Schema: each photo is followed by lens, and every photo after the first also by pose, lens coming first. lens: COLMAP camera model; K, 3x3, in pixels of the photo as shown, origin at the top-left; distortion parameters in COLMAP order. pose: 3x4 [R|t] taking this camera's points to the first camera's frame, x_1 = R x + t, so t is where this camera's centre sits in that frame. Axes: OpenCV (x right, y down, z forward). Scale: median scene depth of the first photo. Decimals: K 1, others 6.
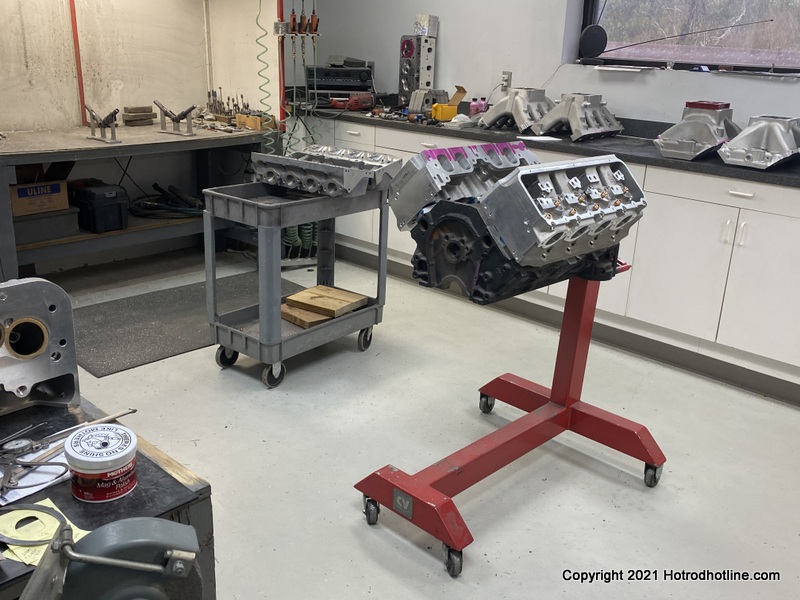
lens RADIAL K [[760.3, 0, 399.1], [0, 760.3, 301.8], [0, 0, 1]] dist [0.070494, 0.000000]
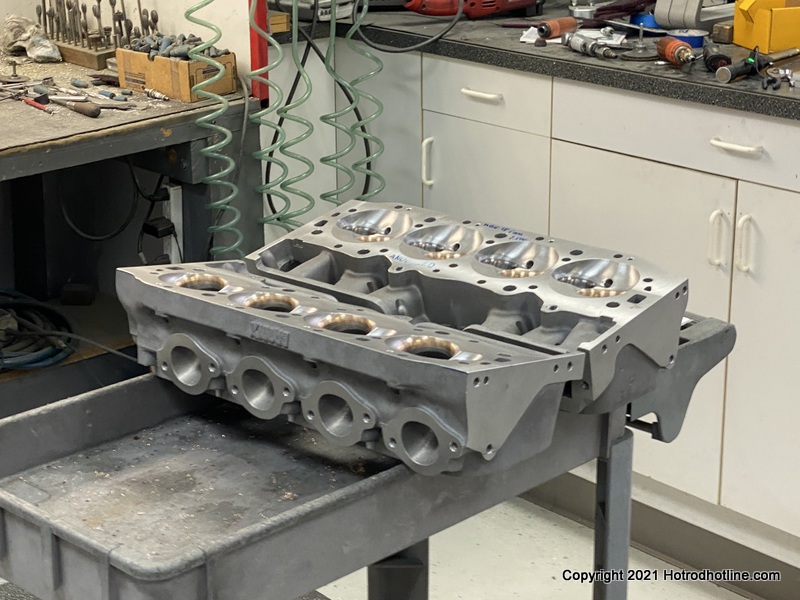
lens RADIAL K [[1714.2, 0, 399.8], [0, 1714.2, 299.2], [0, 0, 1]] dist [0.121118, 0.000000]
pose [[0.995499, -0.008396, -0.094404, -0.028094], [0.005970, 0.999645, -0.025949, -0.123200], [0.094588, 0.025269, 0.995196, 0.301084]]
